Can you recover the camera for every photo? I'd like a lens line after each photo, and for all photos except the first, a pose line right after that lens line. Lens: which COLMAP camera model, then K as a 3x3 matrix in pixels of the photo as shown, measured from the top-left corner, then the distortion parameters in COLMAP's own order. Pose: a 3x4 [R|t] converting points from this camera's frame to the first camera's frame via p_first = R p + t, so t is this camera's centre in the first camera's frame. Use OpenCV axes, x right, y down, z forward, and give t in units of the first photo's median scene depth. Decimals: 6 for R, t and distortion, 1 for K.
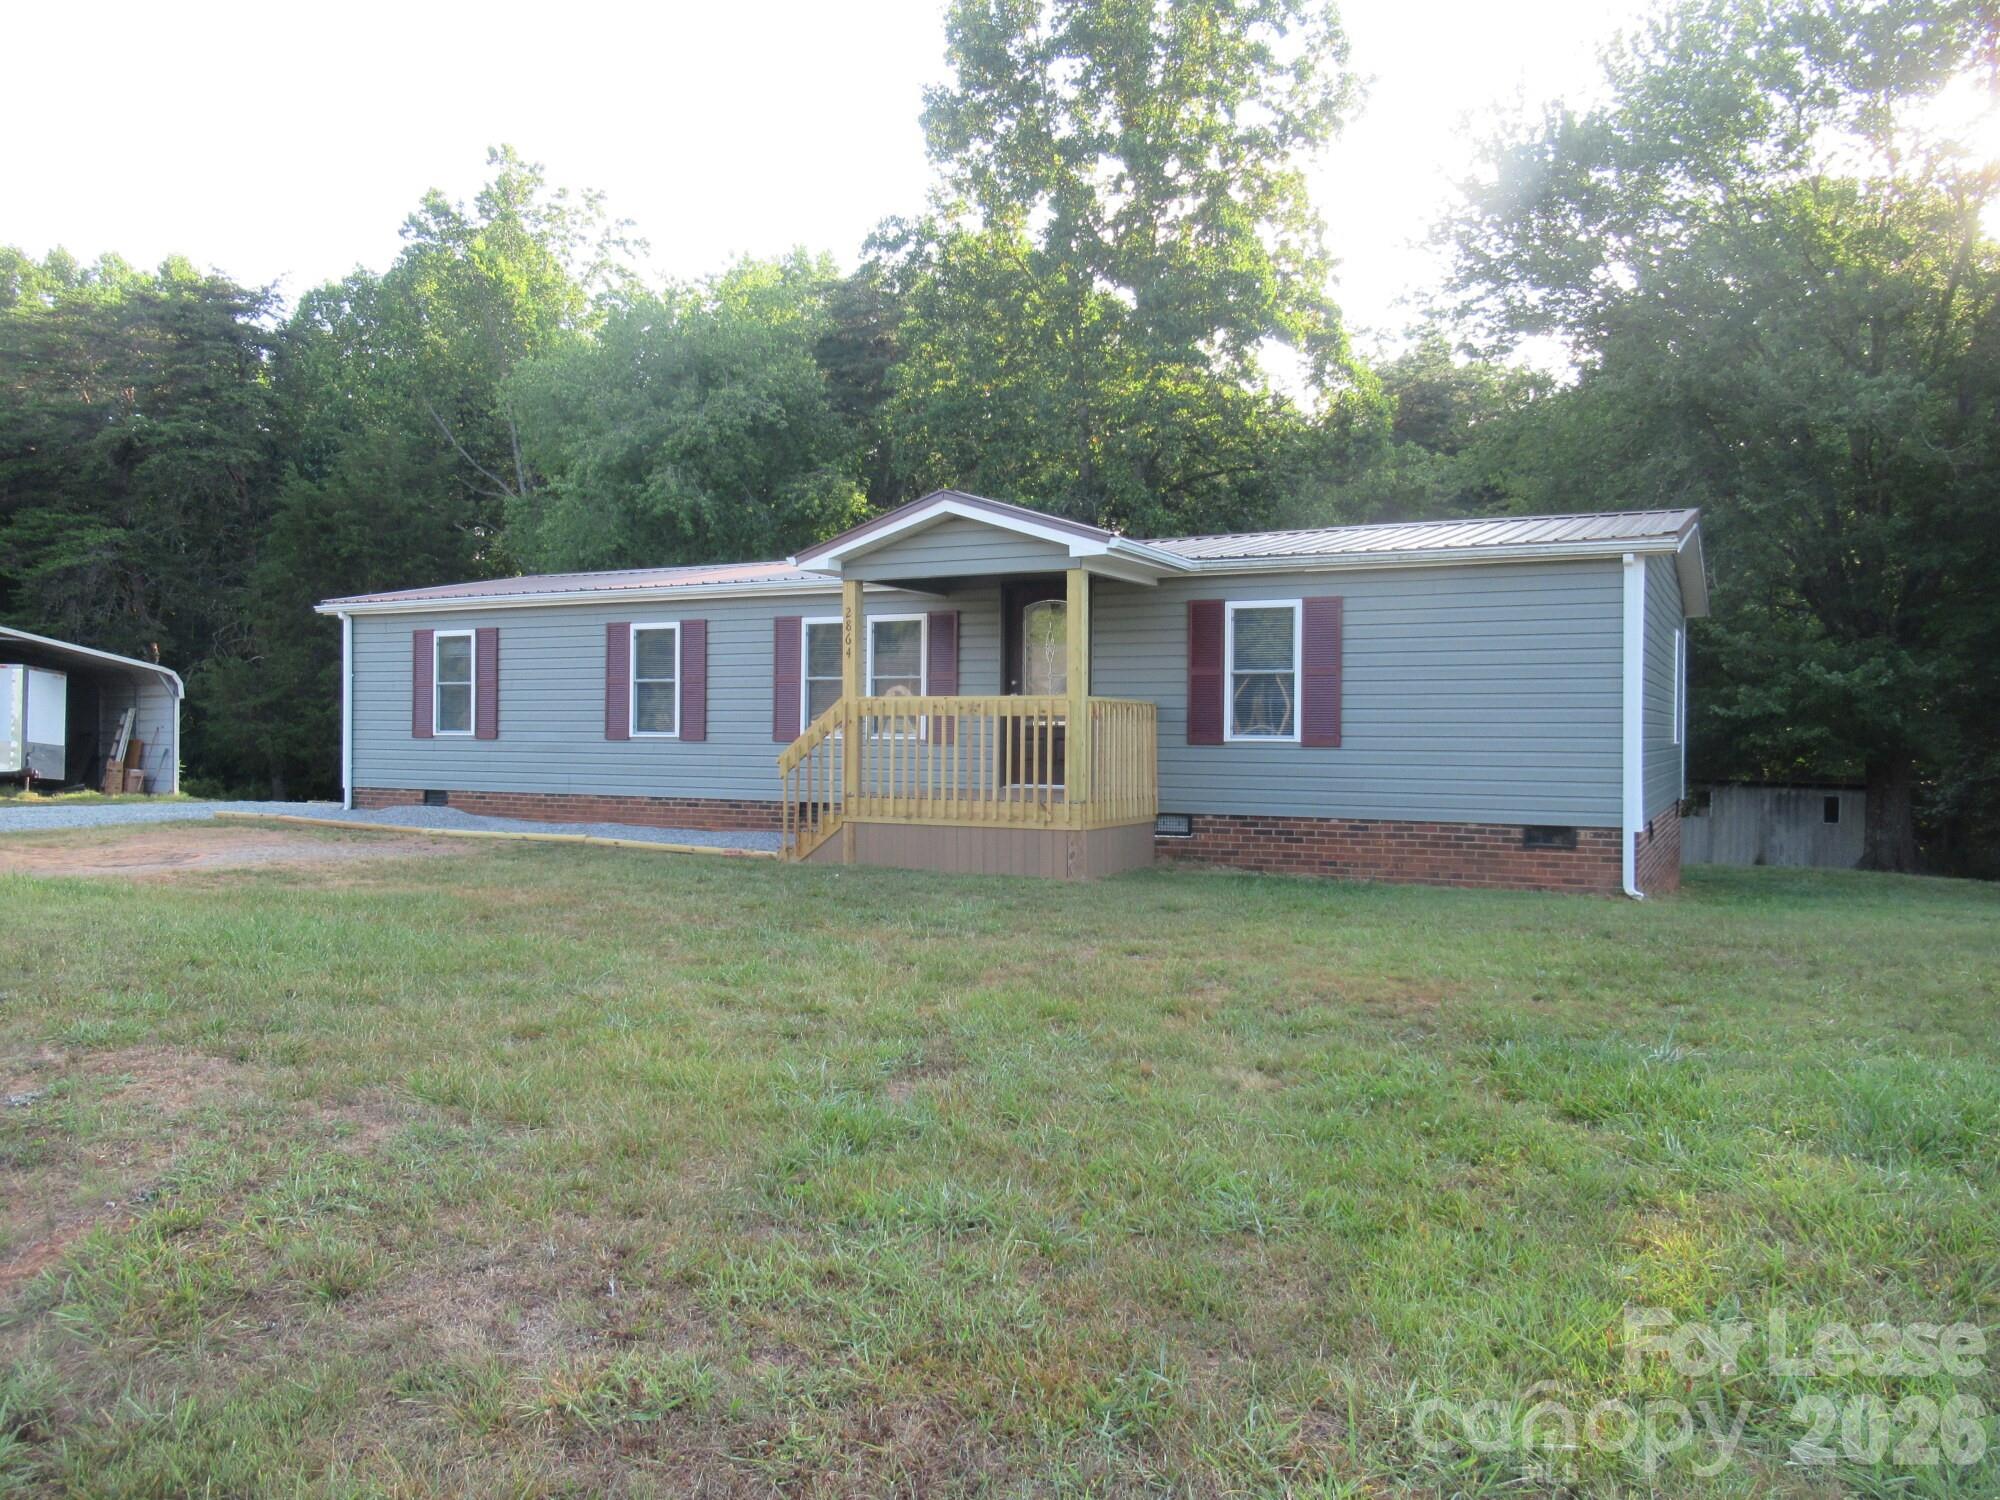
lens RADIAL K [[1489.3, 0, 1000.0], [0, 1489.3, 750.0], [0, 0, 1]] dist [-0.006512, 0.001807]
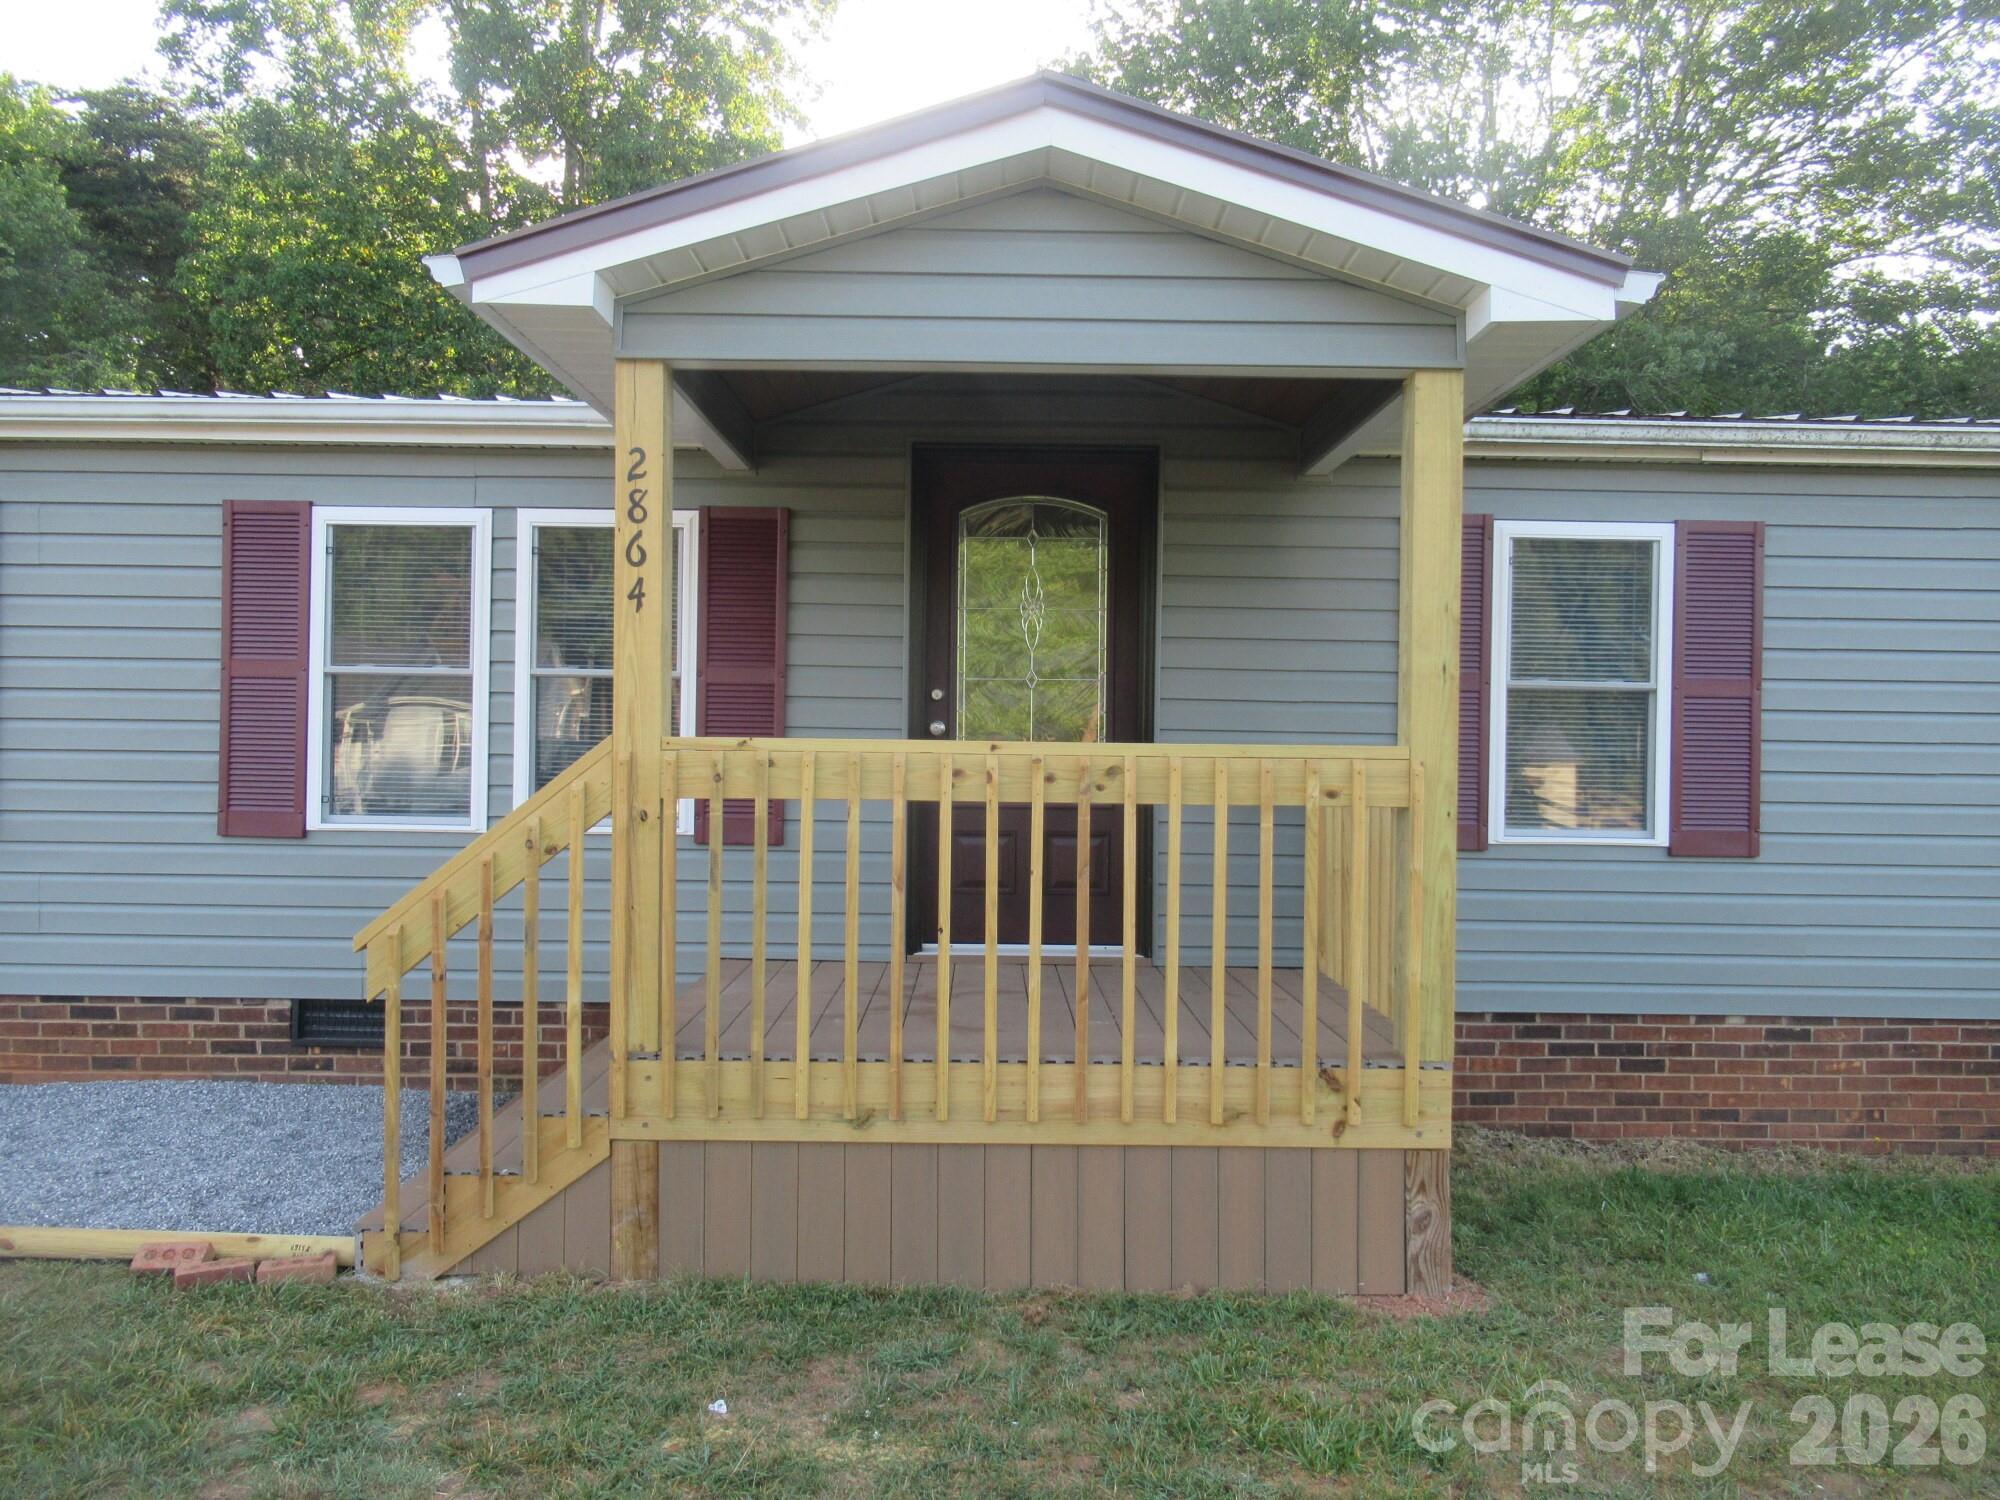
lens RADIAL K [[1489.3, 0, 1000.0], [0, 1489.3, 750.0], [0, 0, 1]] dist [-0.006512, 0.001807]
pose [[0.889441, 0.002248, 0.457045, -0.154610], [-0.003147, 0.999994, 0.001206, -0.029430], [-0.457039, -0.002511, 0.889443, 0.605122]]
